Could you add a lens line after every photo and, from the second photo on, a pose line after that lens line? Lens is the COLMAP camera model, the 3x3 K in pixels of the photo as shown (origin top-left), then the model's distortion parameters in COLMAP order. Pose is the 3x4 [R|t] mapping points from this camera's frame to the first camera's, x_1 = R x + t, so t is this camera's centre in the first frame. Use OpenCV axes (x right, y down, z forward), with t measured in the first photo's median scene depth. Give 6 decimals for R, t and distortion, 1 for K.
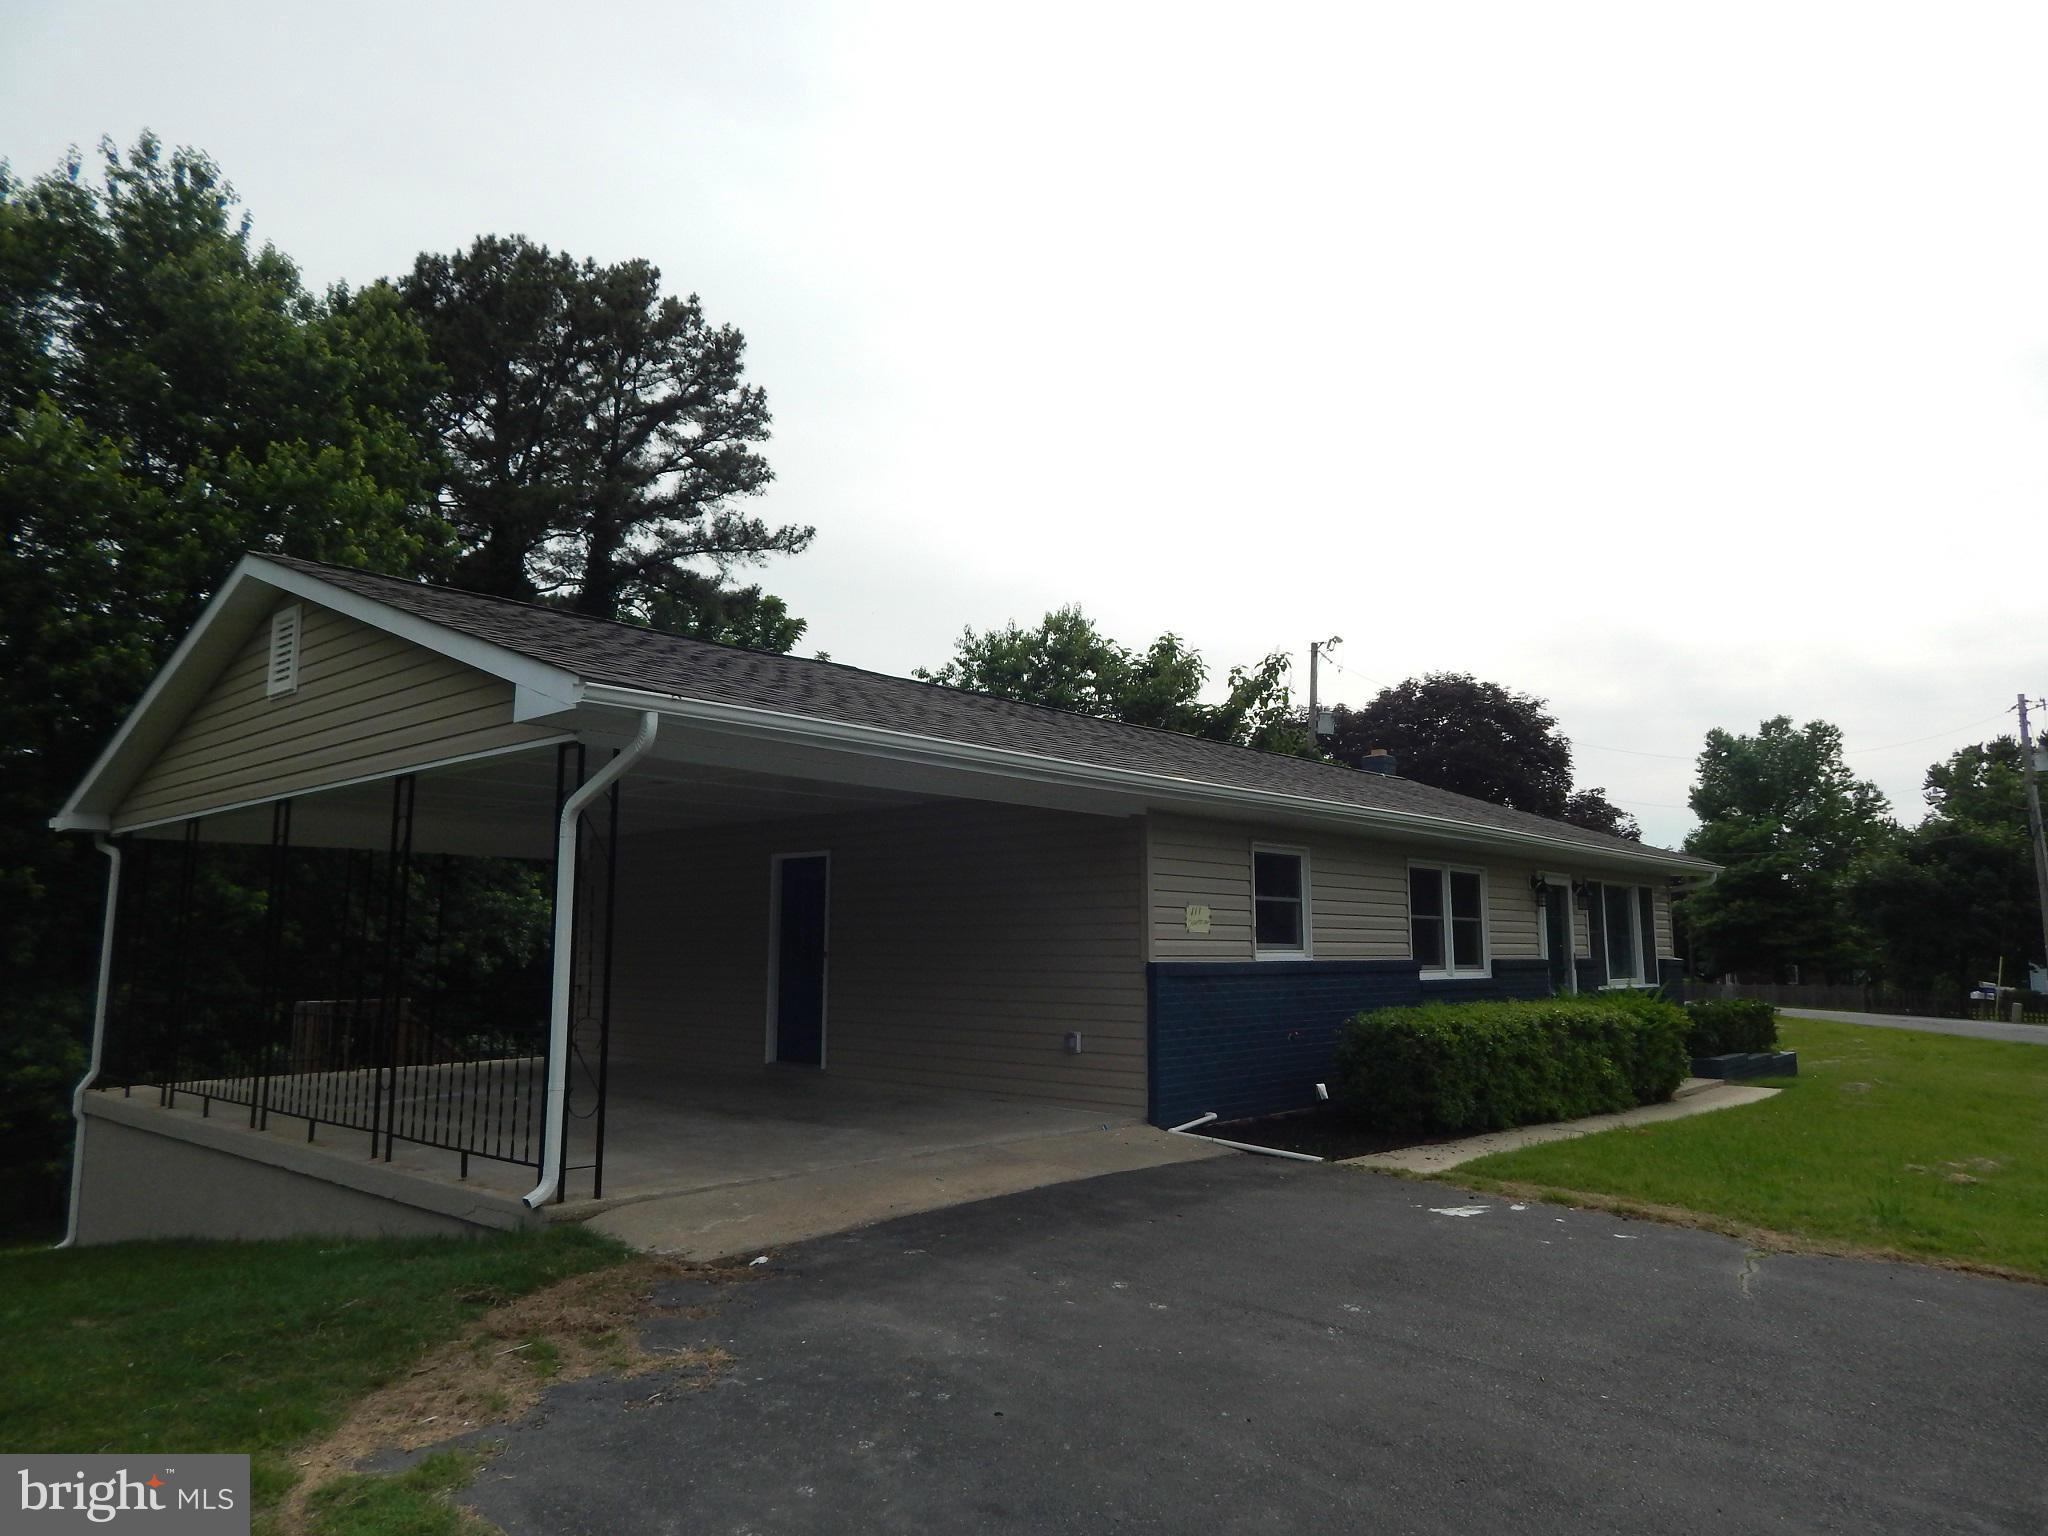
lens RADIAL K [[1370.3, 0, 1027.8], [0, 1370.3, 756.1], [0, 0, 1]] dist [0.008178, -0.000910]
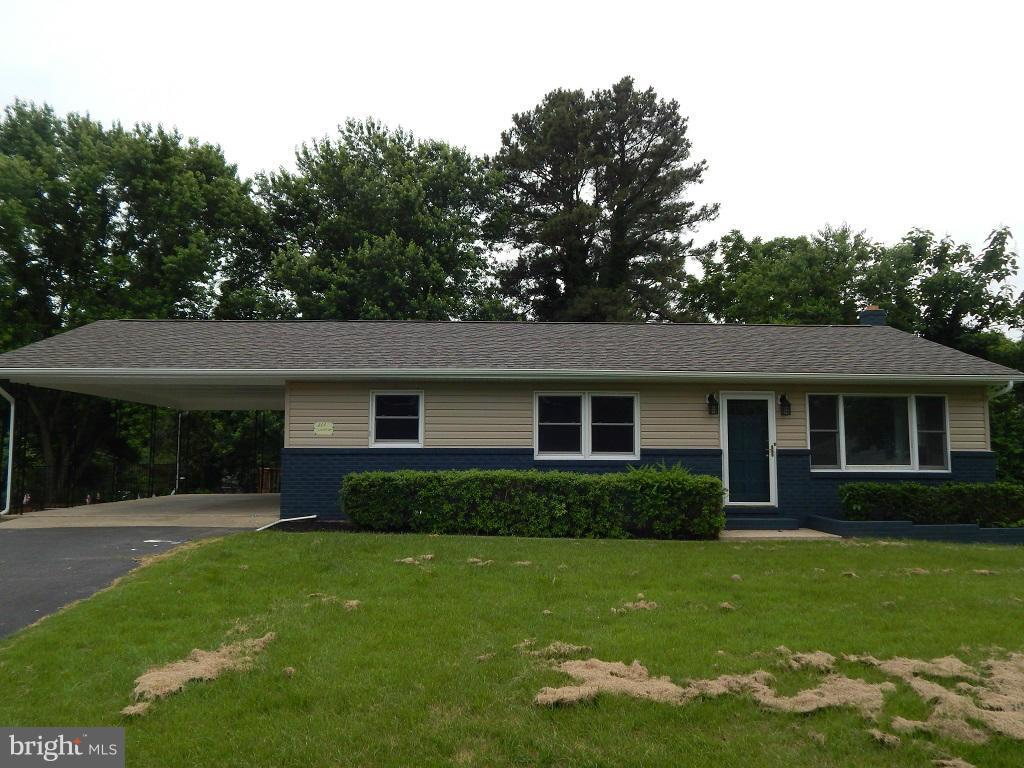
lens RADIAL K [[844.2, 0, 512.0], [0, 844.2, 384.0], [0, 0, 1]] dist [-0.012425, -0.012664]
pose [[0.698946, -0.062789, -0.712413, 0.987970], [0.098250, 0.995124, 0.008687, 0.050462], [0.708394, -0.076066, 0.701707, 0.204385]]
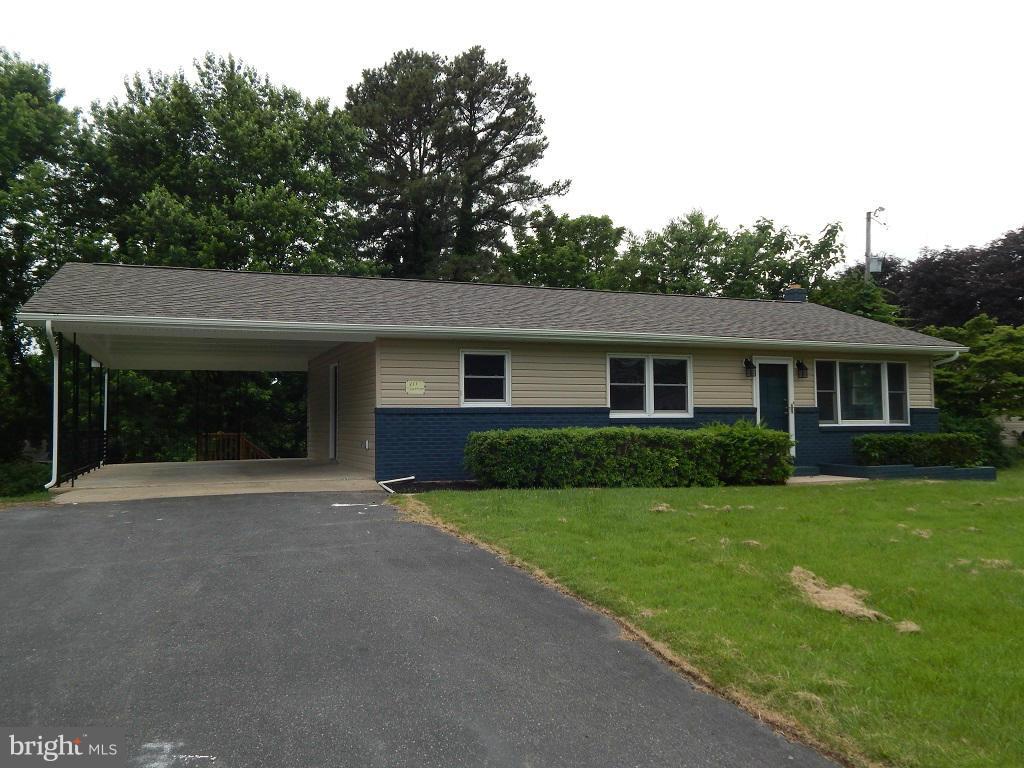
lens RADIAL K [[844.2, 0, 512.0], [0, 844.2, 384.0], [0, 0, 1]] dist [-0.012425, -0.012664]
pose [[0.895671, -0.031556, -0.443597, 0.639803], [0.072868, 0.994412, 0.076390, 0.018172], [0.438707, -0.100744, 0.892965, -0.084084]]
